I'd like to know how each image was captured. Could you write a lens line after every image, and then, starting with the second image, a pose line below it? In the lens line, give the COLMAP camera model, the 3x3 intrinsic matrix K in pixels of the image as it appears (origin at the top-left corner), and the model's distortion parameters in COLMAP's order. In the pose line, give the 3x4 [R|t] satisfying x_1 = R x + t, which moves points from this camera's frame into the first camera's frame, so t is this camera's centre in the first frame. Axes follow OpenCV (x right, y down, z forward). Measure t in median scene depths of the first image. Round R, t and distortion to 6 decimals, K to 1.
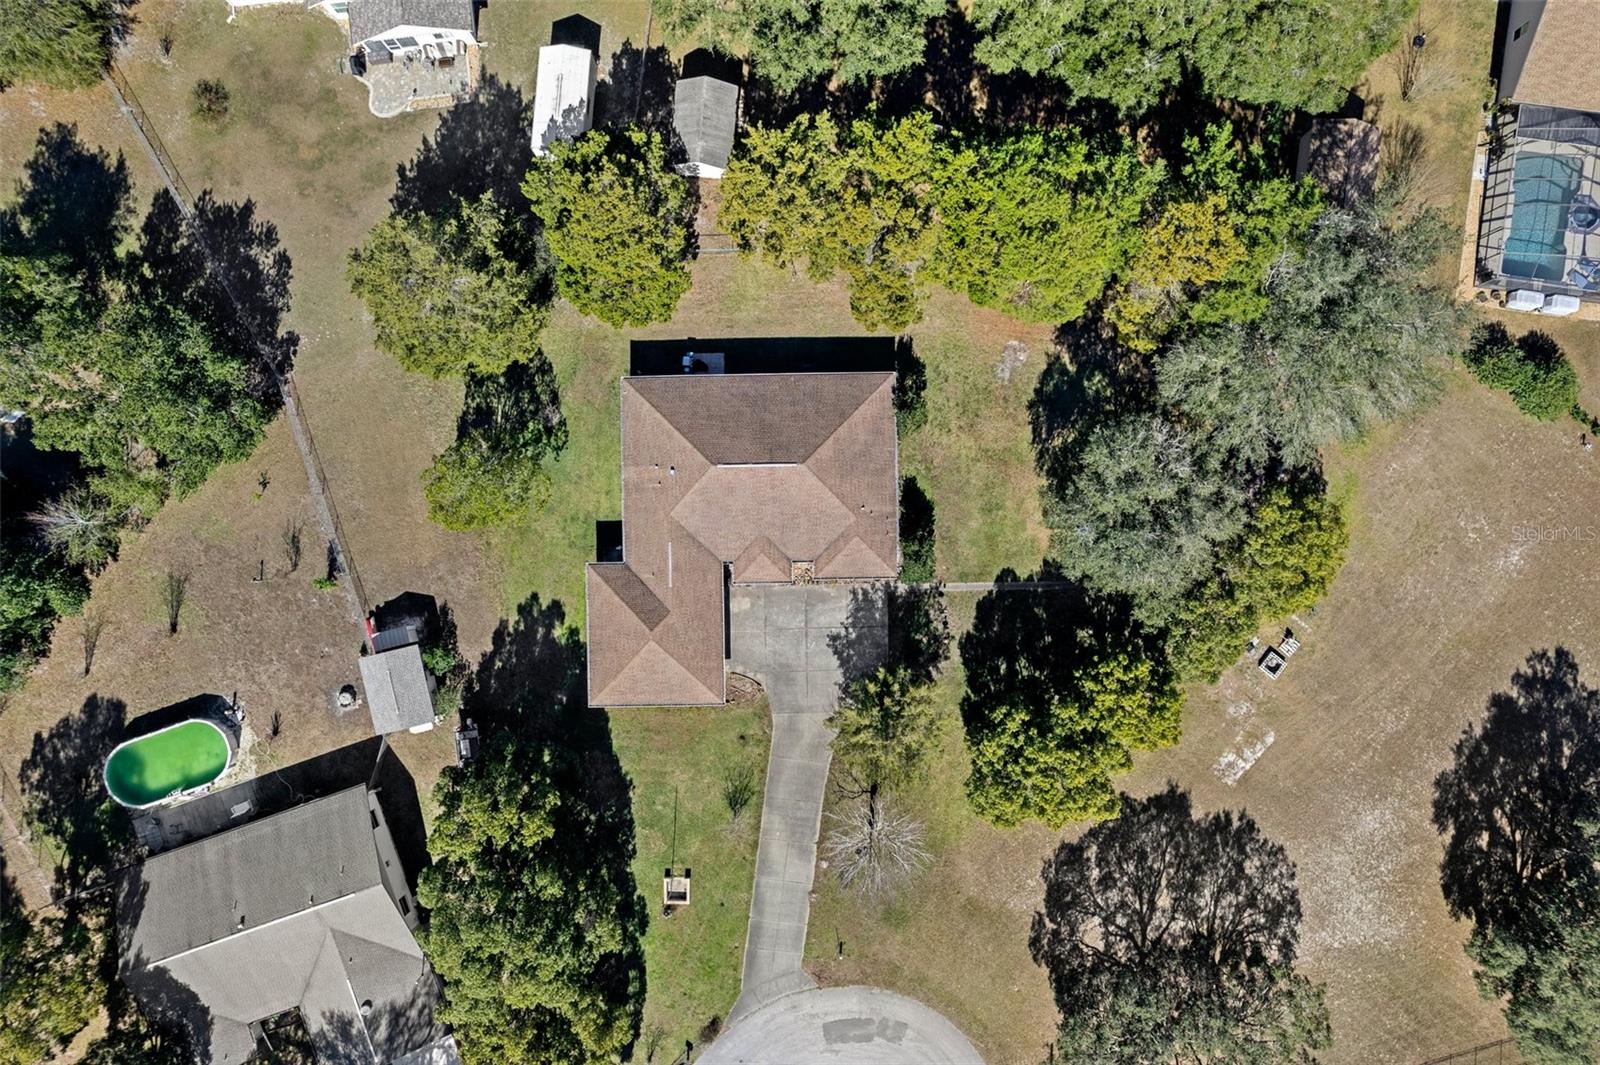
lens RADIAL K [[1026.0, 0, 800.0], [0, 1026.0, 532.5], [0, 0, 1]] dist [-0.073534, 0.062840]
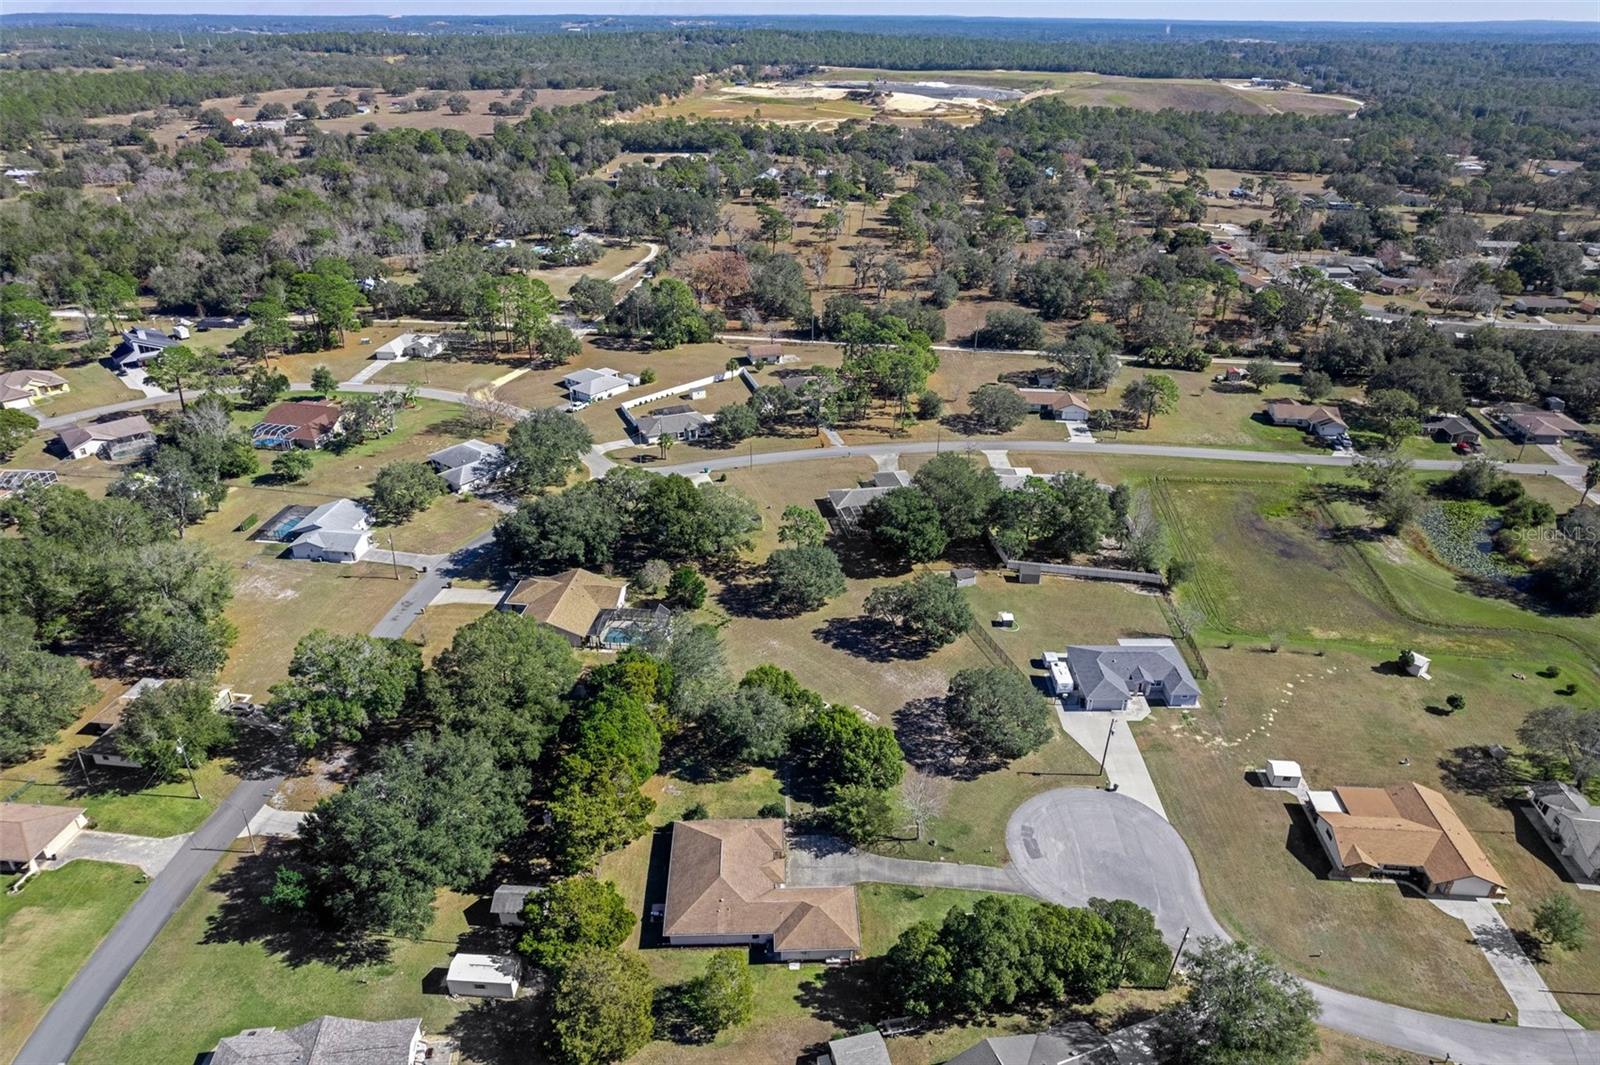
lens RADIAL K [[1026.0, 0, 800.0], [0, 1026.0, 532.5], [0, 0, 1]] dist [-0.073534, 0.062840]
pose [[-0.017008, -0.456718, 0.889449, -1.312816], [0.999746, 0.005398, 0.021888, 0.030905], [-0.014798, 0.889595, 0.456510, -0.335600]]
